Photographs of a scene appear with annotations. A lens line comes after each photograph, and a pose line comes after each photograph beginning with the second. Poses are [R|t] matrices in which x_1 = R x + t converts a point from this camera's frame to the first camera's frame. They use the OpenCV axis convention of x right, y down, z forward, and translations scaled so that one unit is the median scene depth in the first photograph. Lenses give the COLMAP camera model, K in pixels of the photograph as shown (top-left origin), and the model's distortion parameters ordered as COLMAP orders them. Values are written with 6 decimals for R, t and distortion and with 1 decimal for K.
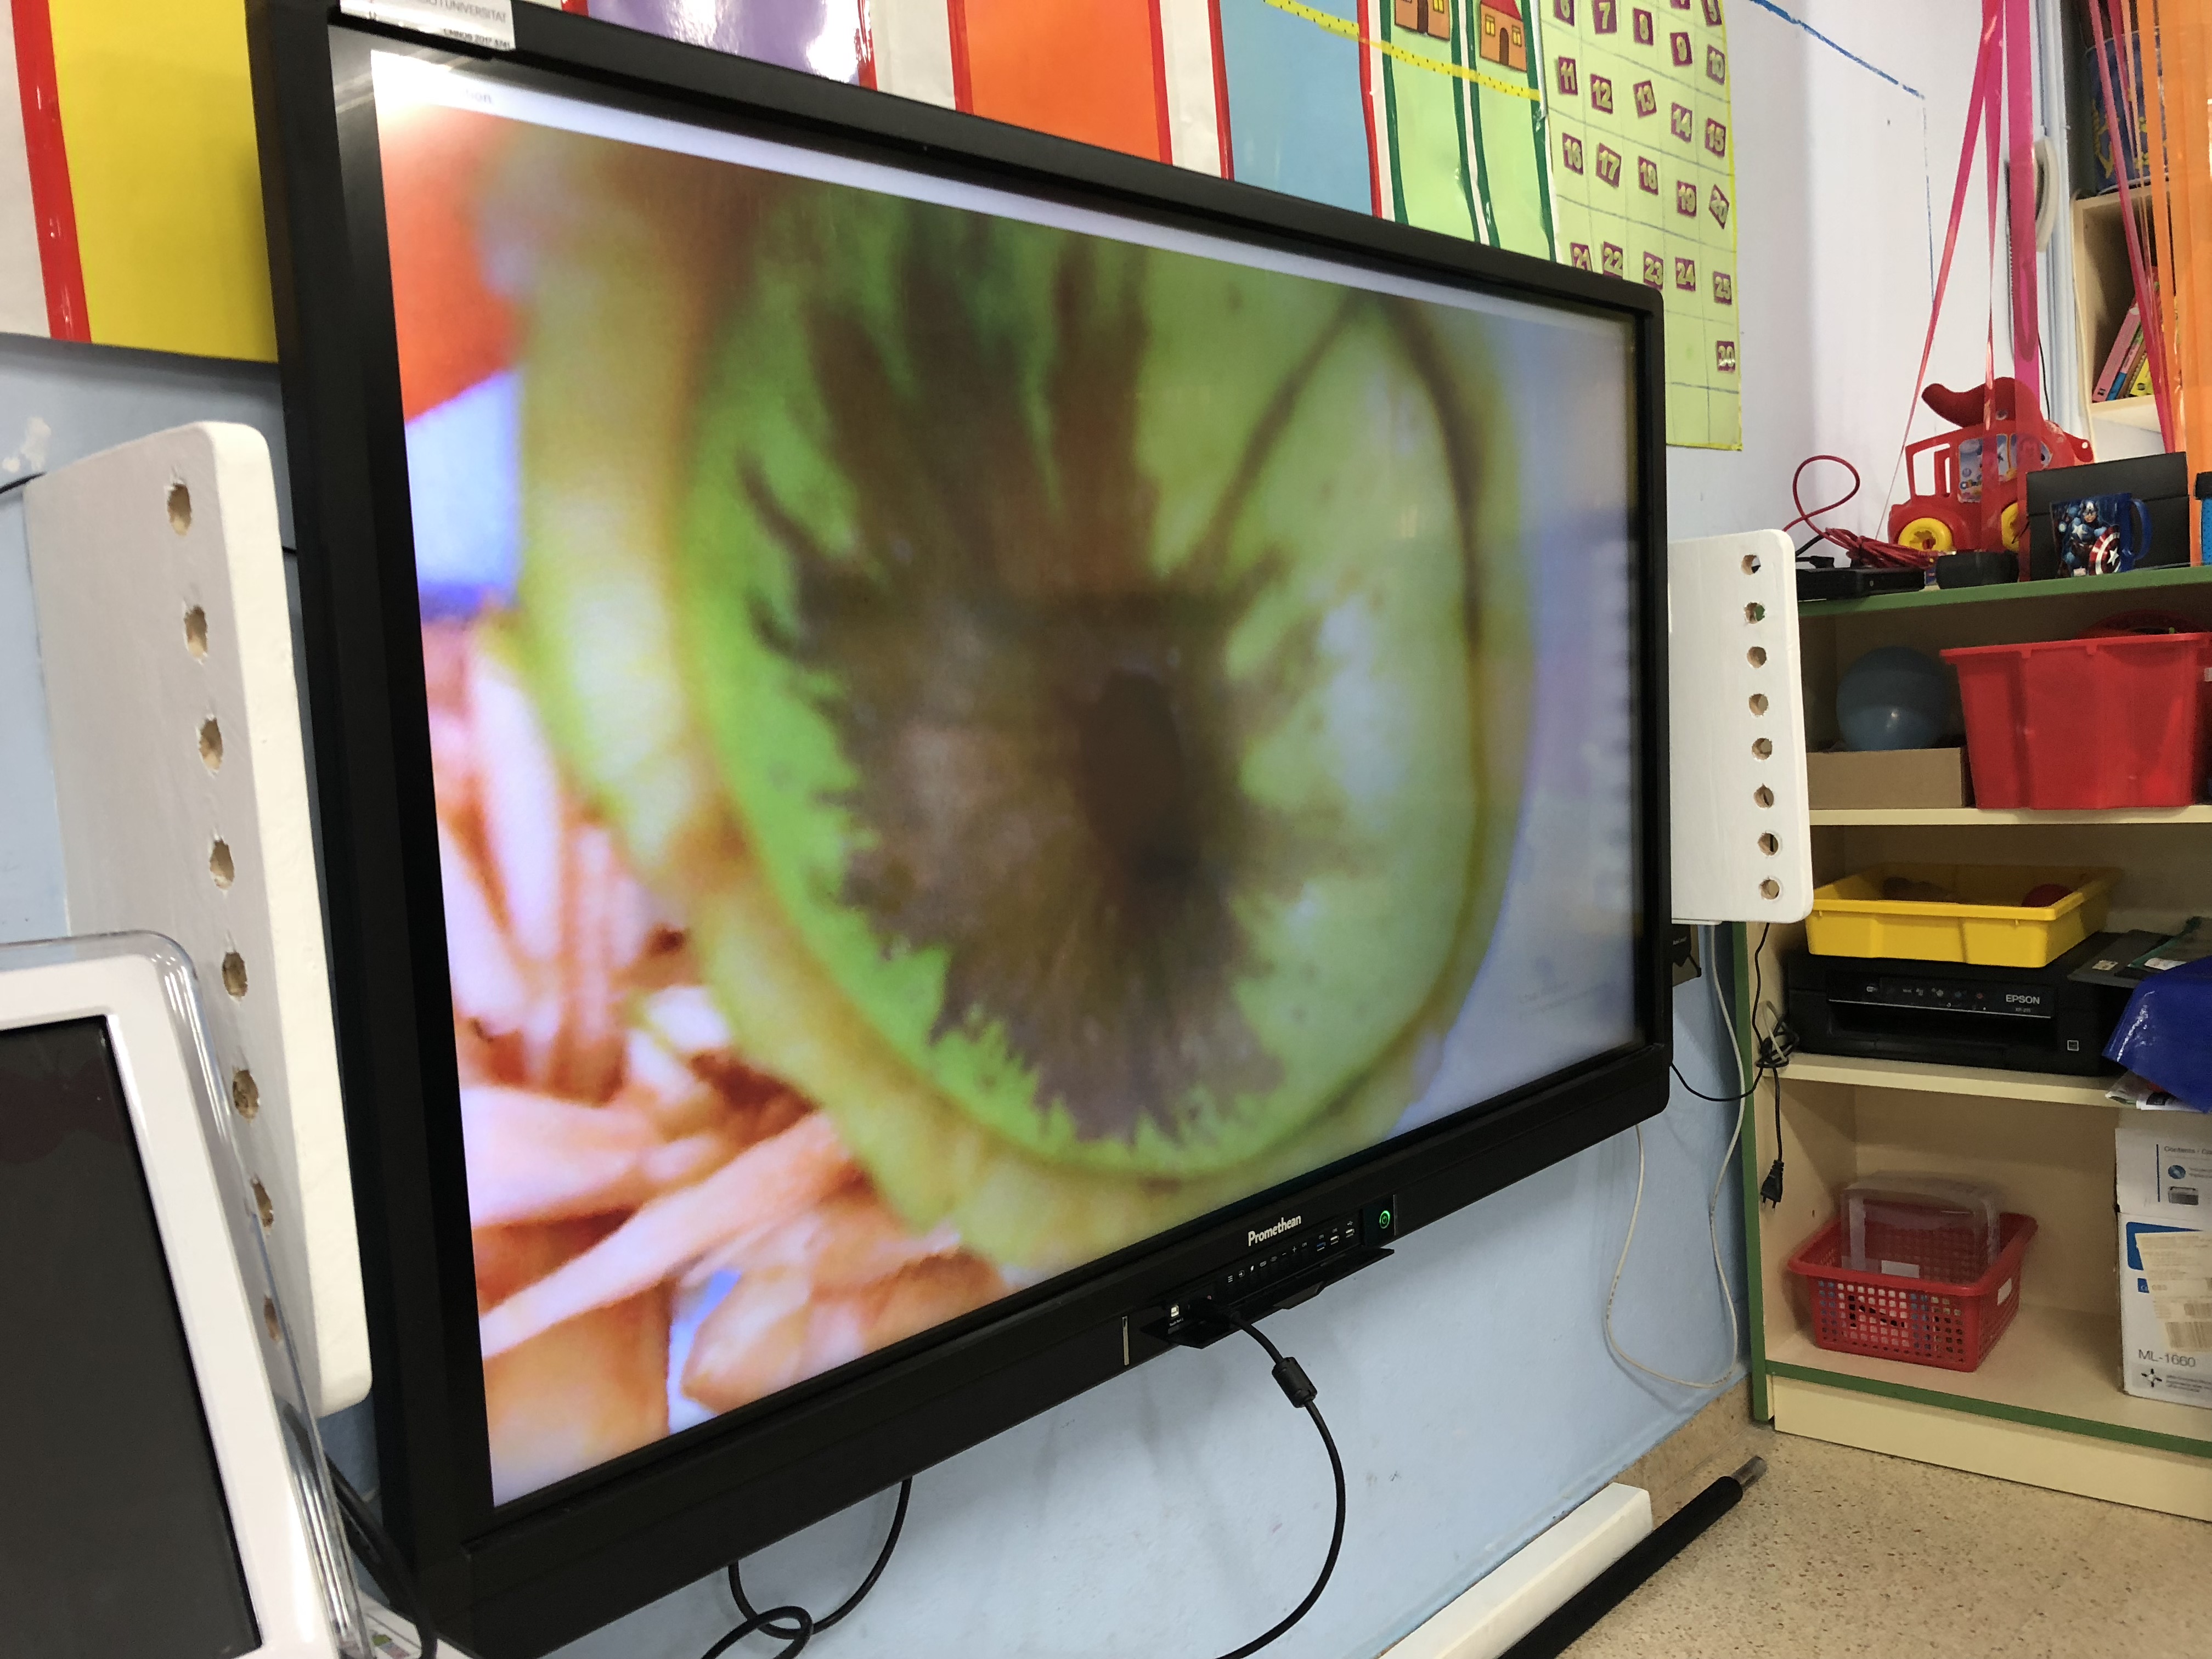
lens RADIAL K [[1809.1, 0, 1109.3], [0, 1809.1, 840.1], [0, 0, 1]] dist [0.023007, -0.010508]
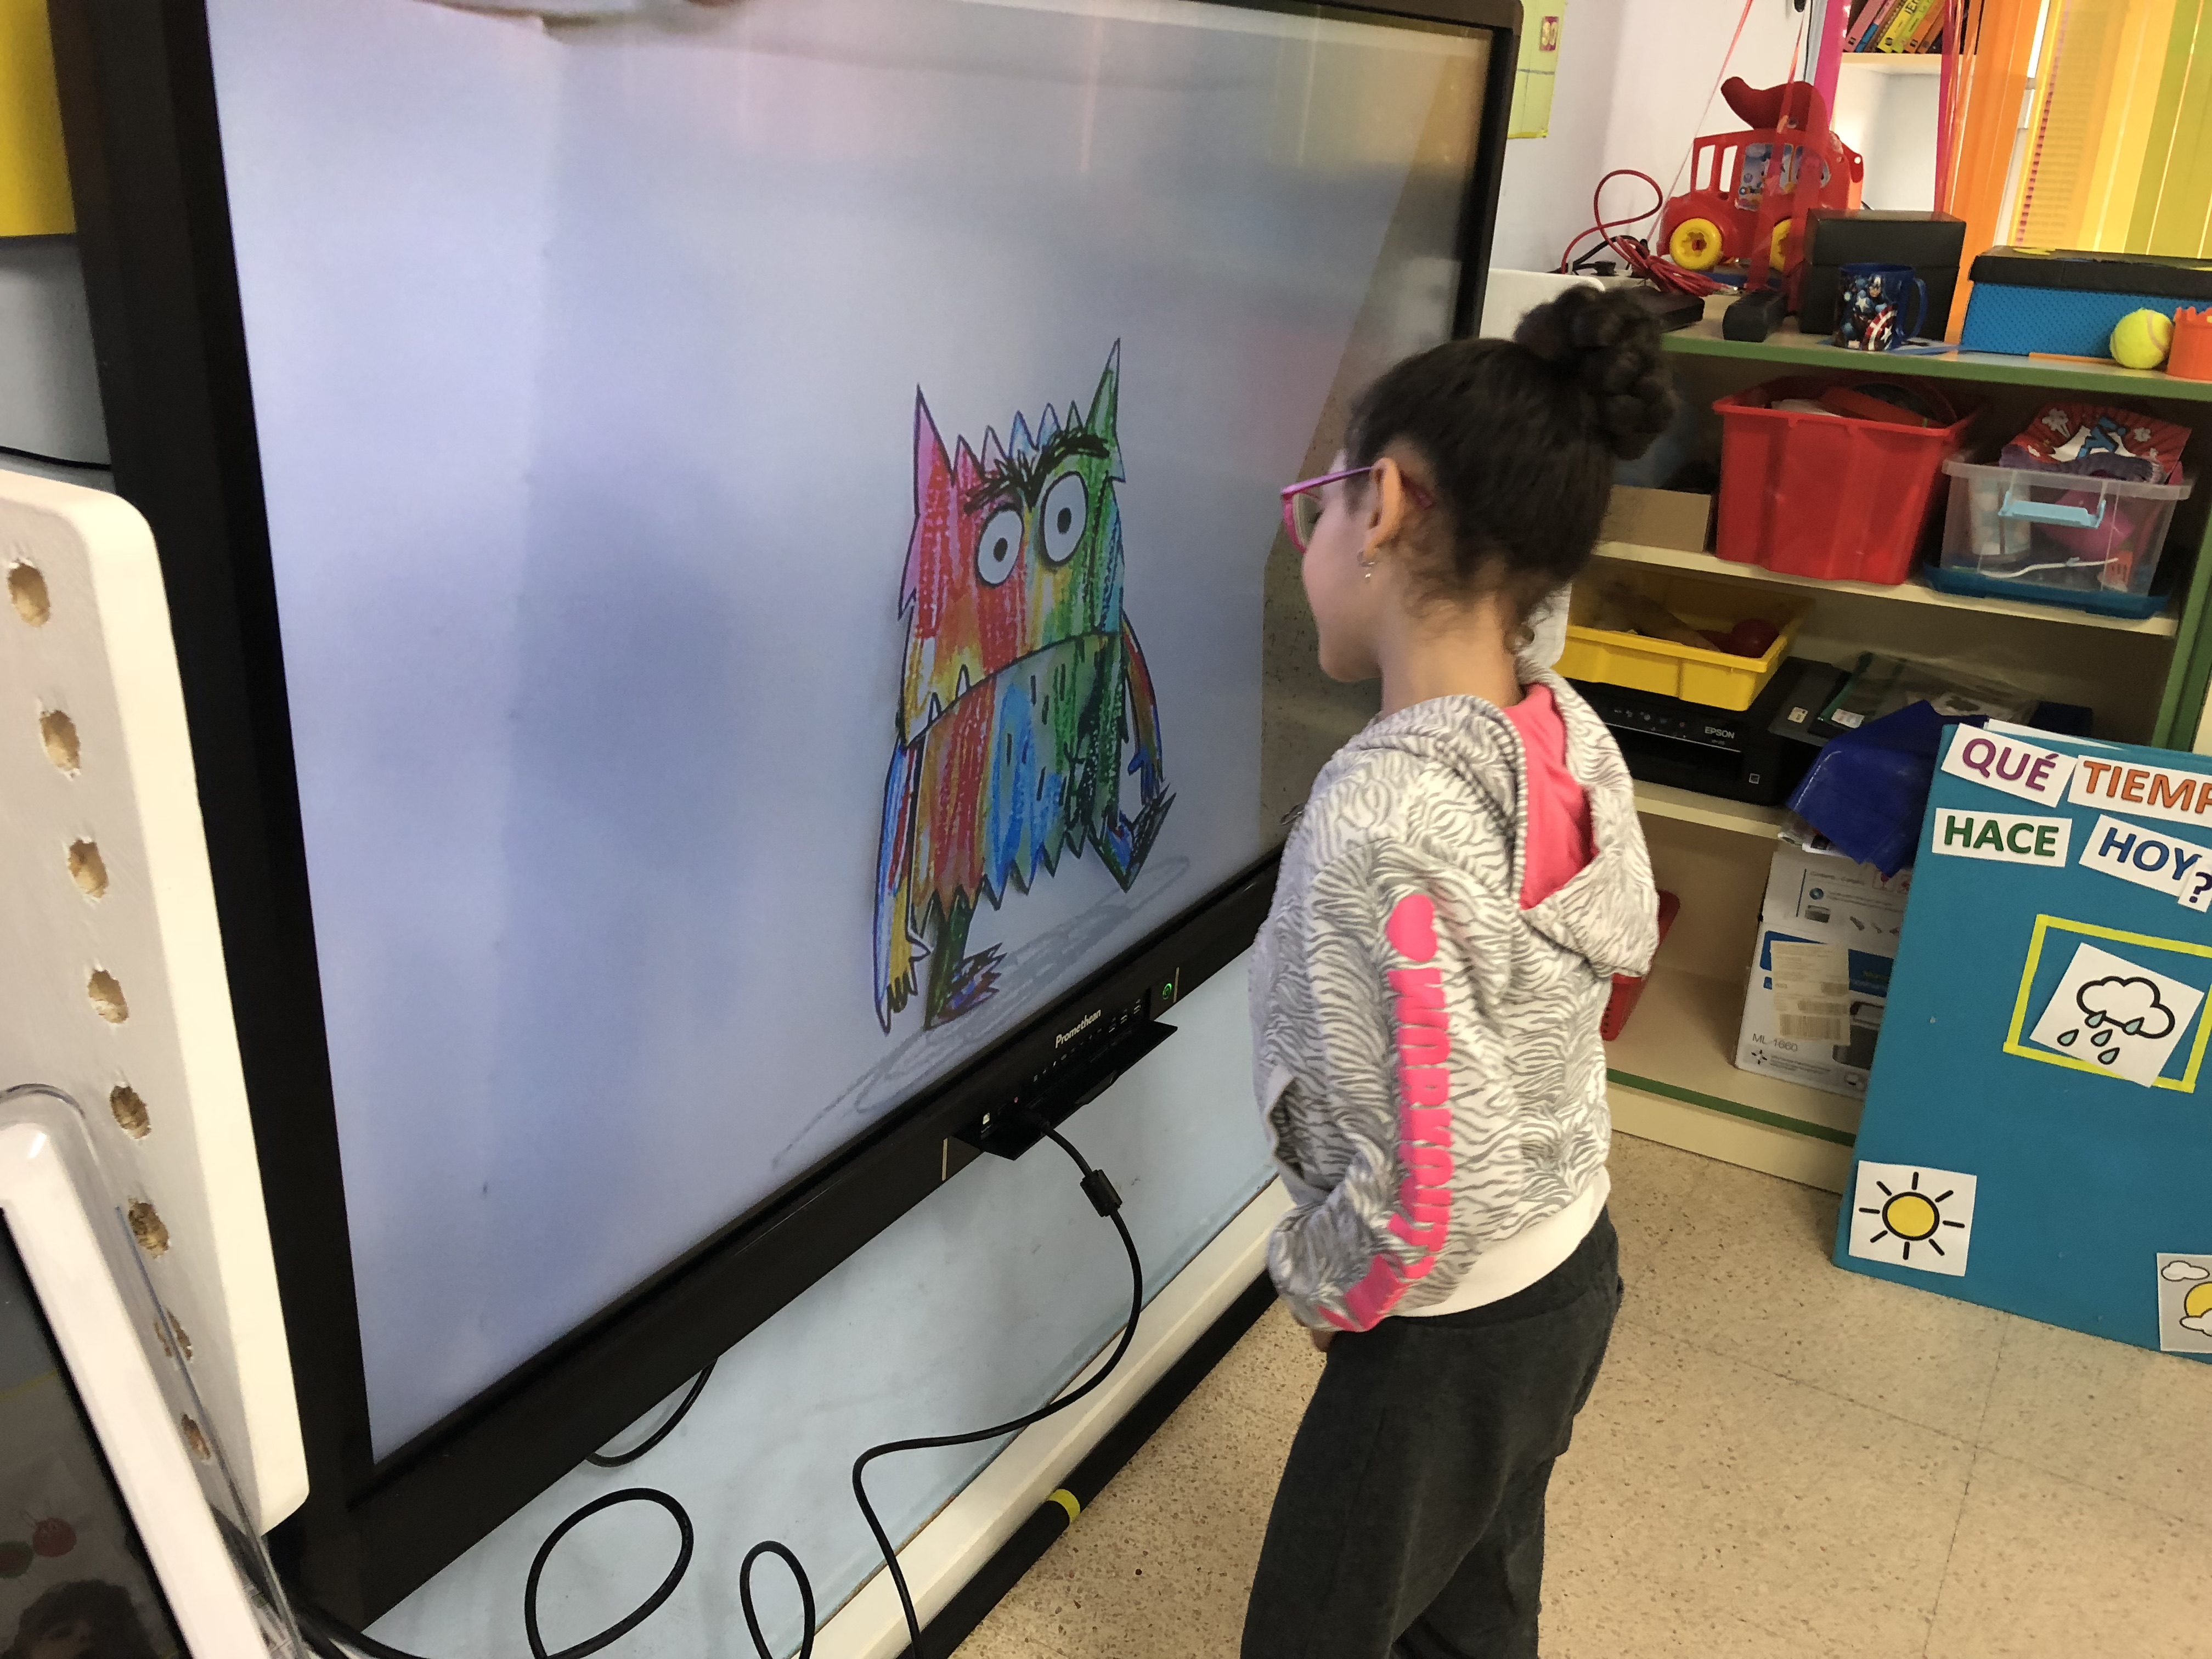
lens RADIAL K [[1809.1, 0, 1125.0], [0, 1809.1, 815.2], [0, 0, 1]] dist [0.023007, -0.010508]
pose [[0.974736, 0.031790, 0.221086, -0.081351], [-0.093908, 0.956414, 0.276503, -0.133480], [-0.202660, -0.290279, 0.935236, 0.048082]]
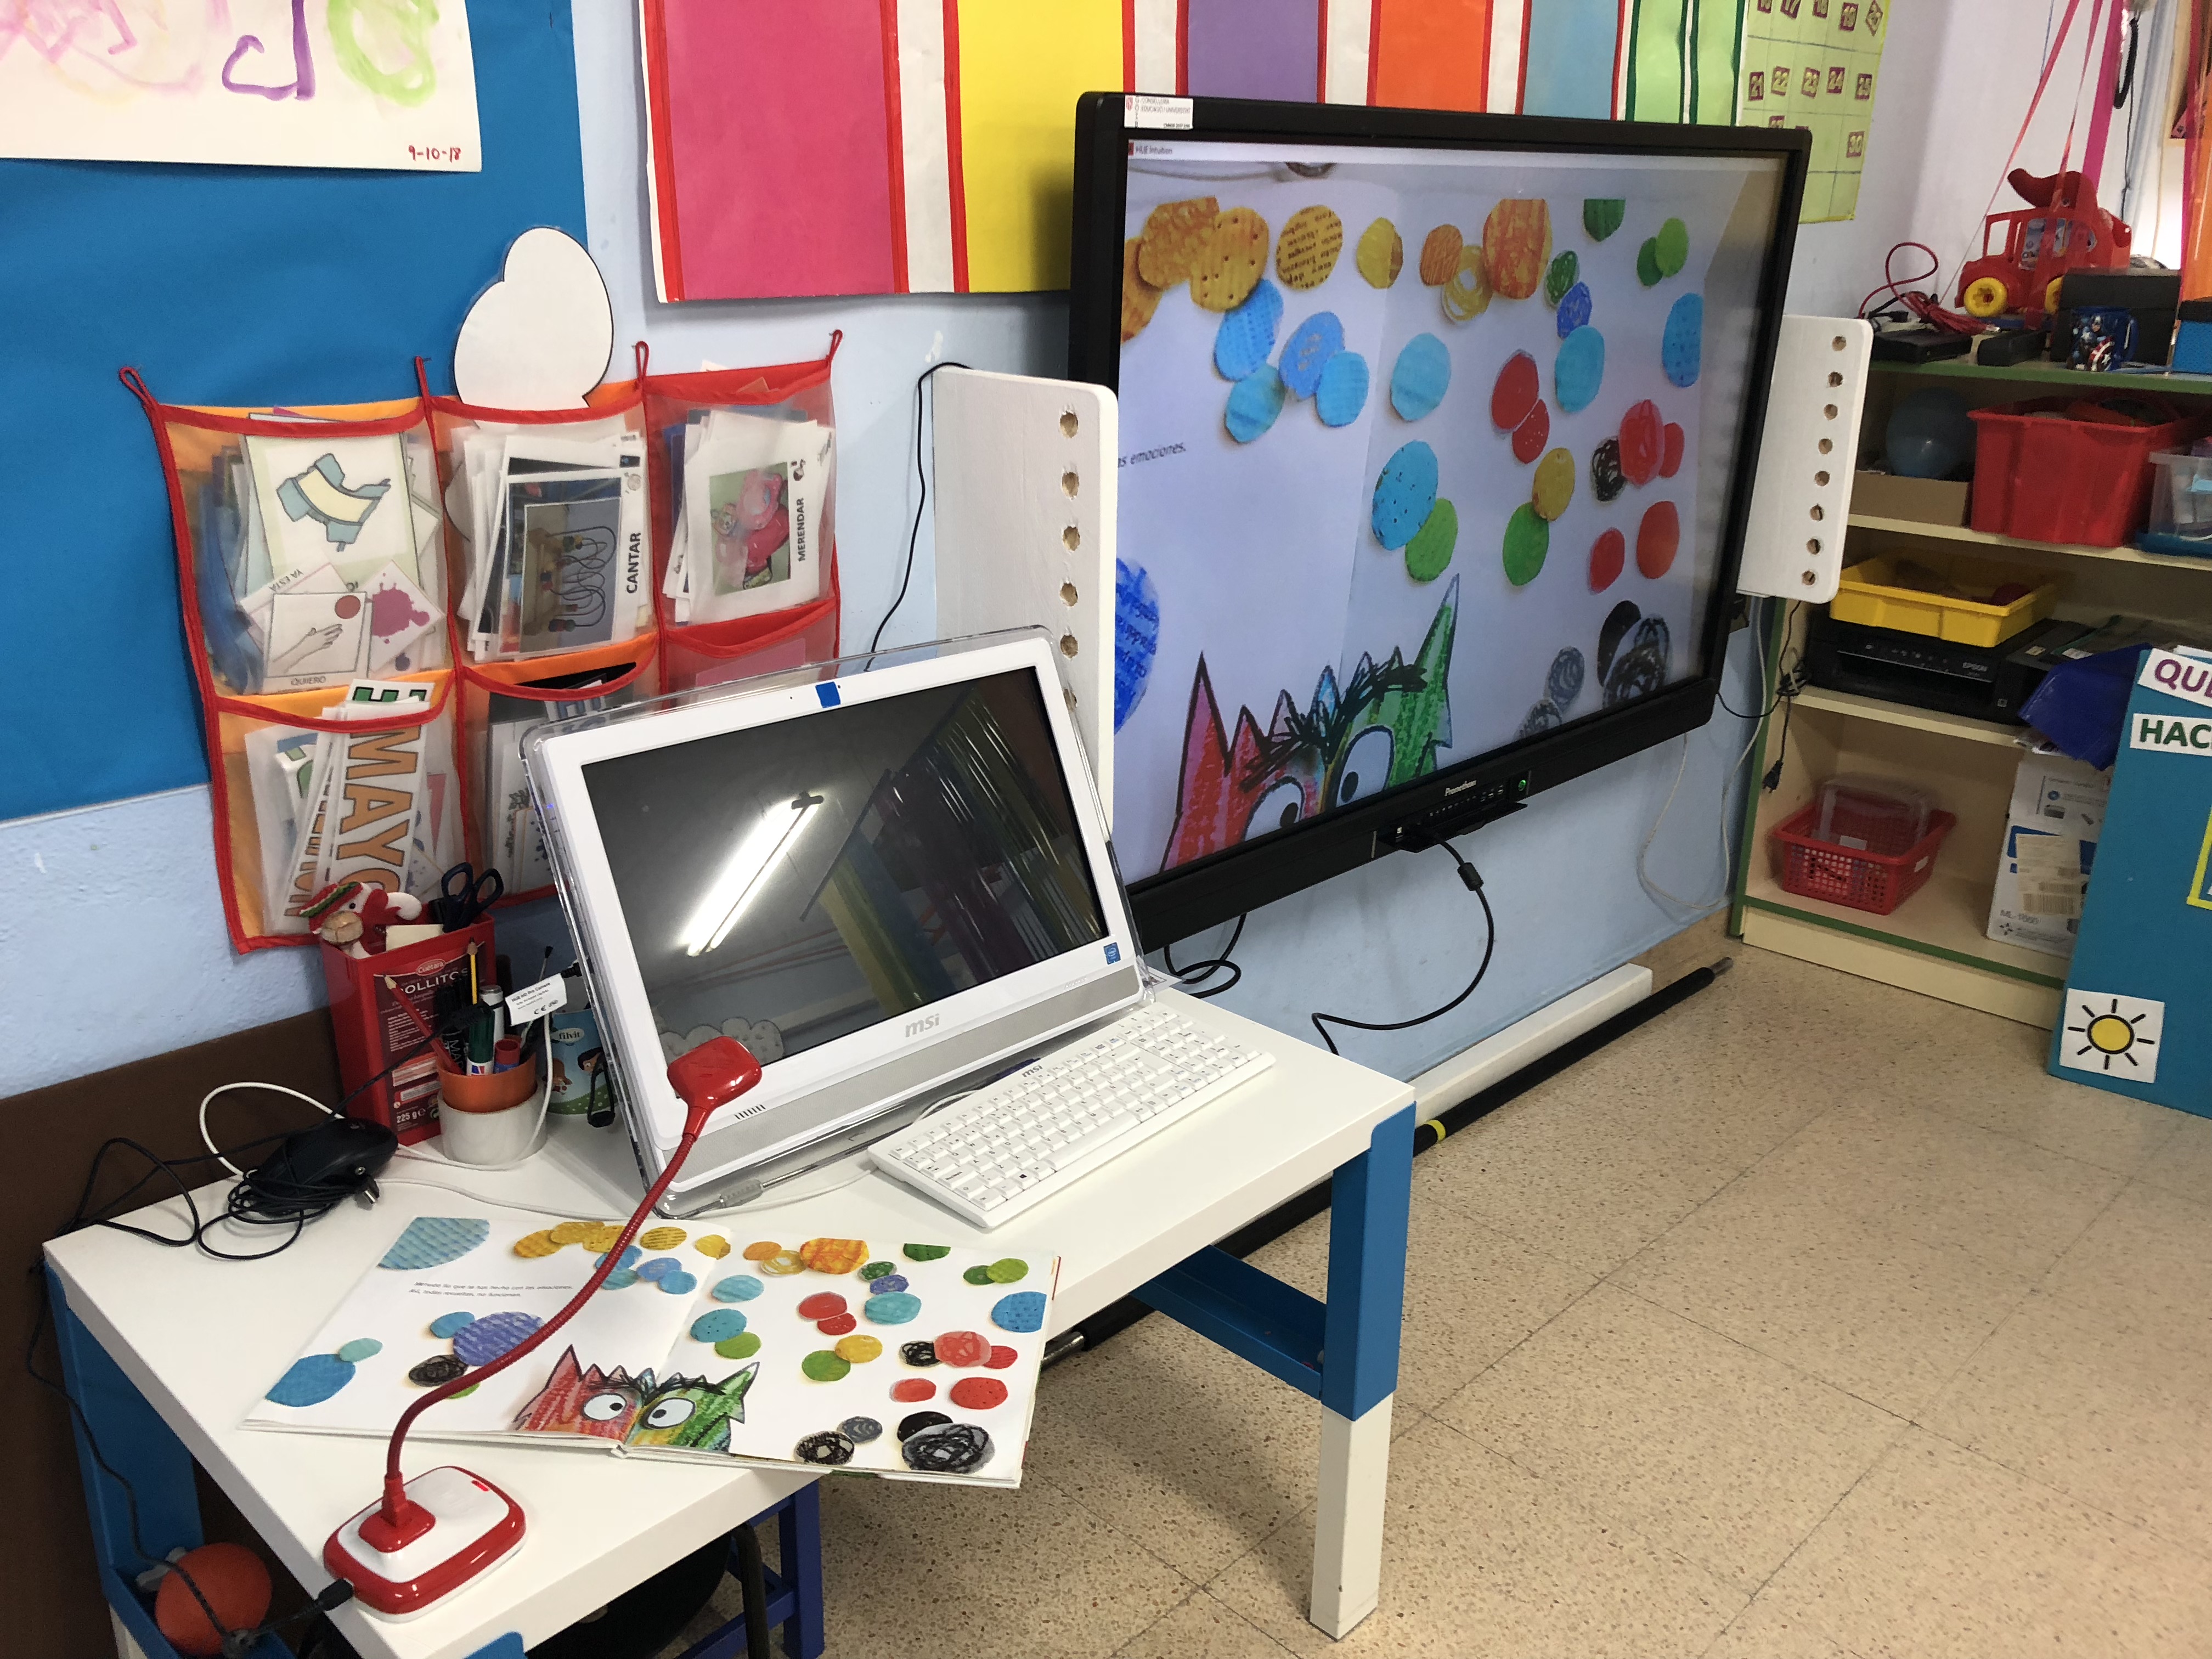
lens RADIAL K [[1809.1, 0, 1076.9], [0, 1809.1, 819.4], [0, 0, 1]] dist [0.023007, -0.010508]
pose [[0.995824, 0.089921, -0.015747, -0.160433], [-0.082870, 0.962784, 0.257255, -0.105639], [0.038294, -0.254876, 0.966215, -0.425398]]
